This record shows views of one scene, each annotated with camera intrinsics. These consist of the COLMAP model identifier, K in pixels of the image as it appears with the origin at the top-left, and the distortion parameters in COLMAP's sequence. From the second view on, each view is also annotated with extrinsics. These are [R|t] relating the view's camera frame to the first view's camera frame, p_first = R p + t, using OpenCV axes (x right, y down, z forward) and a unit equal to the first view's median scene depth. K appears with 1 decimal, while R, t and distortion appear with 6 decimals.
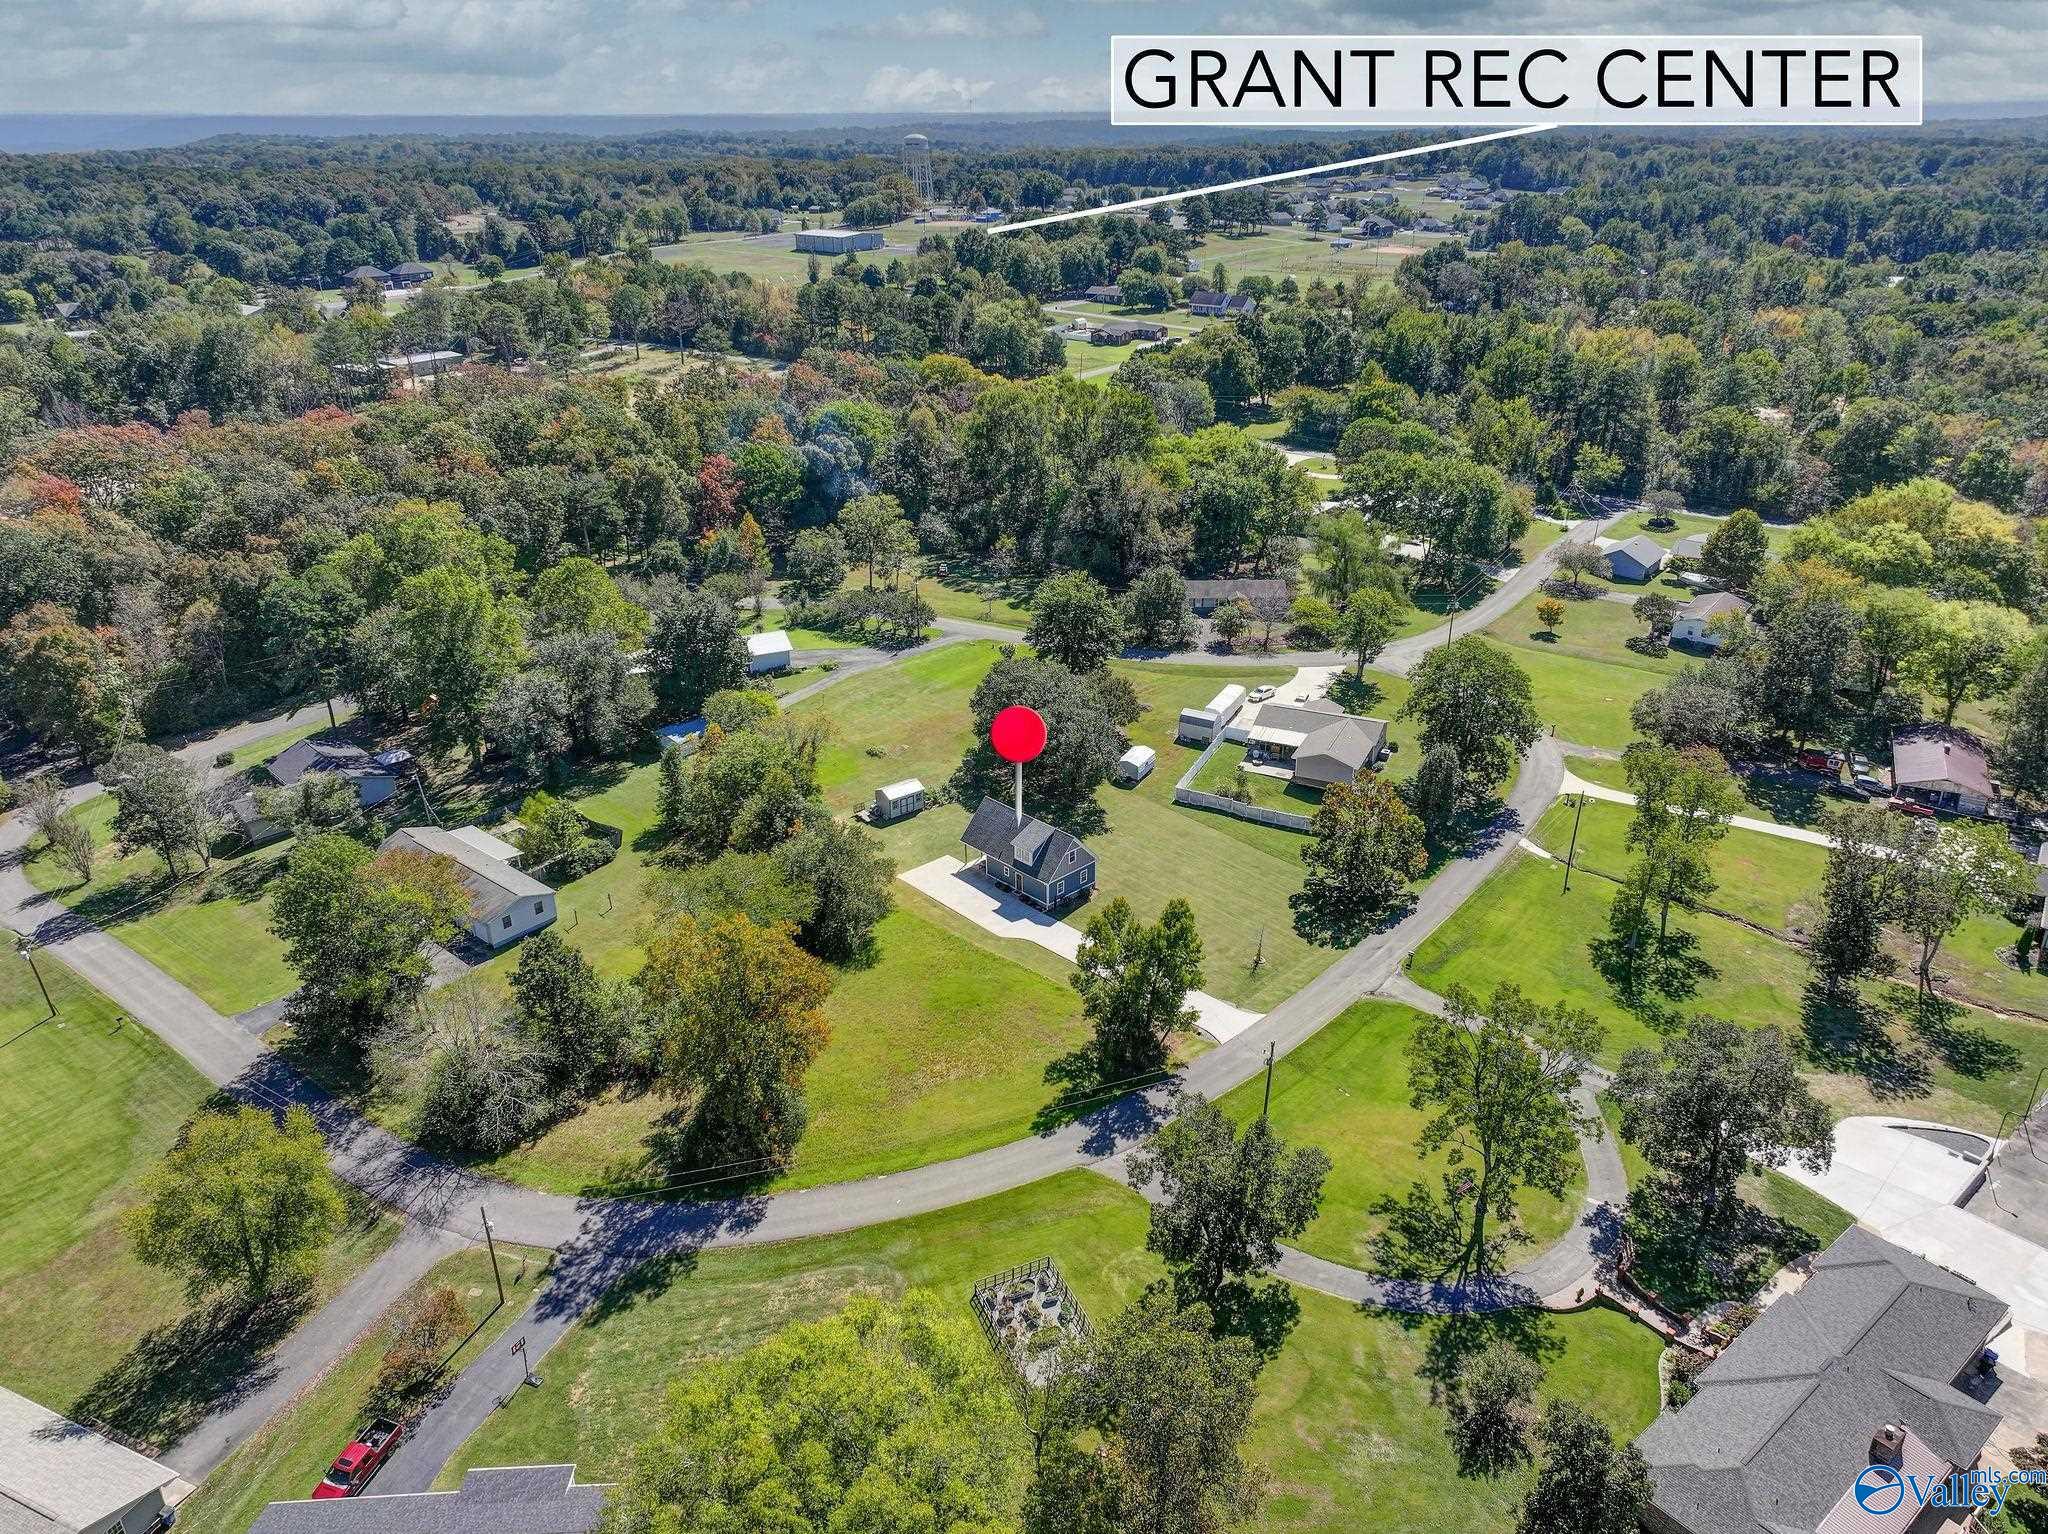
lens RADIAL K [[1463.1, 0, 1024.0], [0, 1463.1, 767.0], [0, 0, 1]] dist [-0.001960, 0.022647]
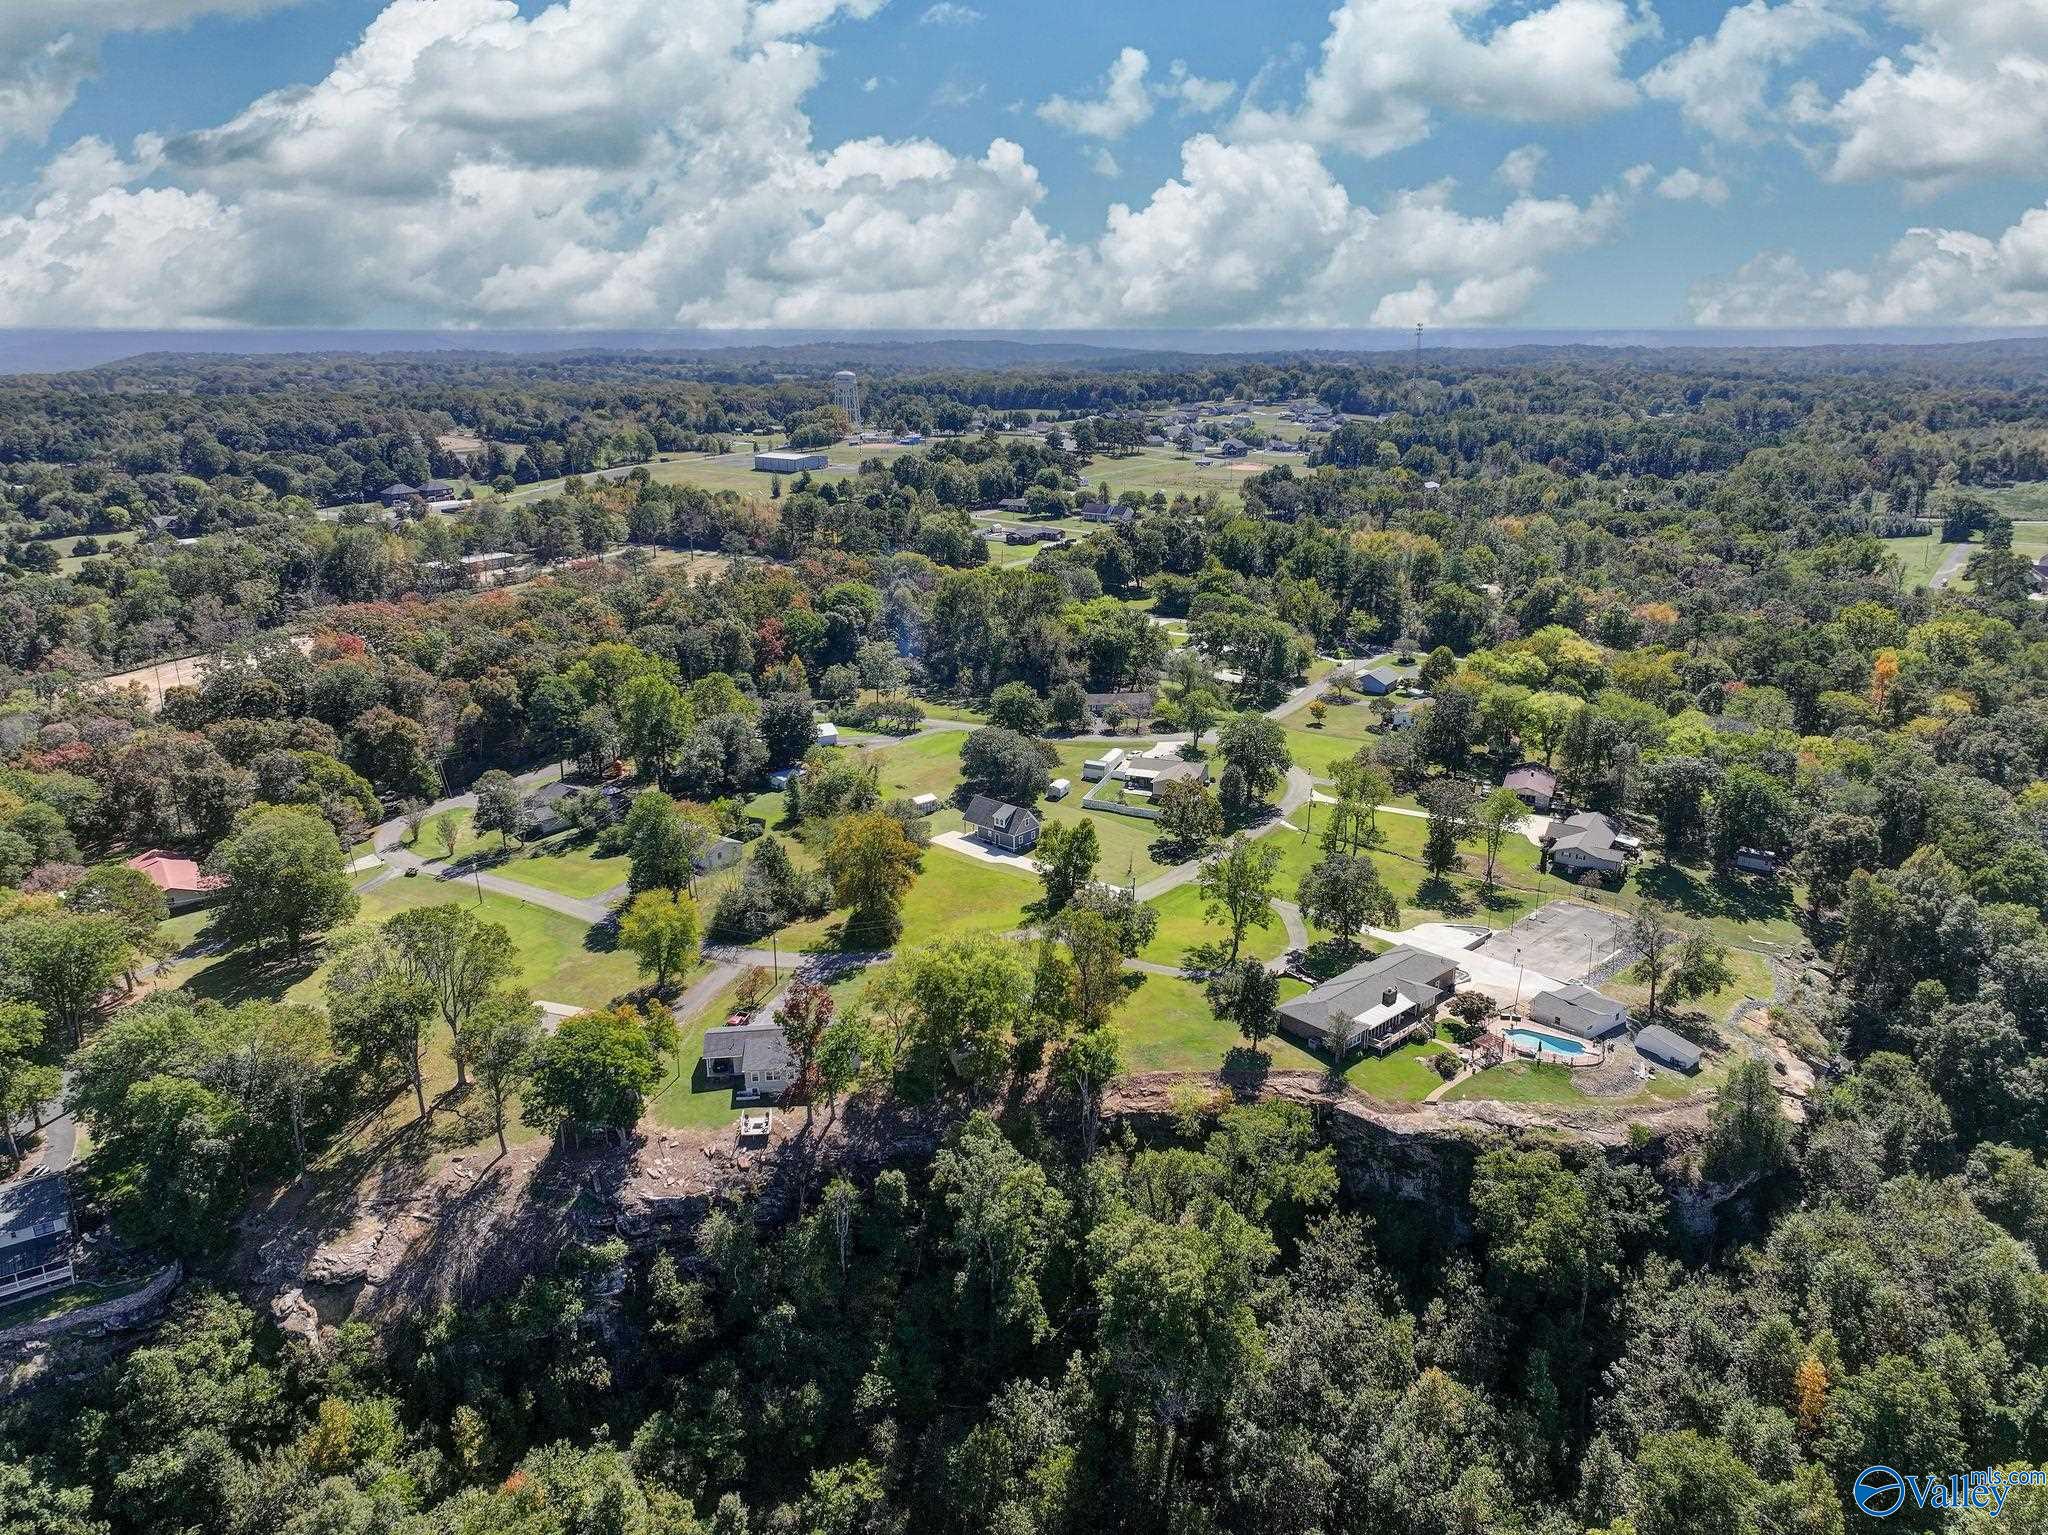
lens RADIAL K [[1463.1, 0, 1024.0], [0, 1463.1, 767.5], [0, 0, 1]] dist [-0.001960, 0.022647]
pose [[0.997572, -0.015992, 0.067774, -0.047817], [0.024573, 0.991504, -0.127734, 0.116709], [-0.065156, 0.129089, 0.989490, -0.410618]]
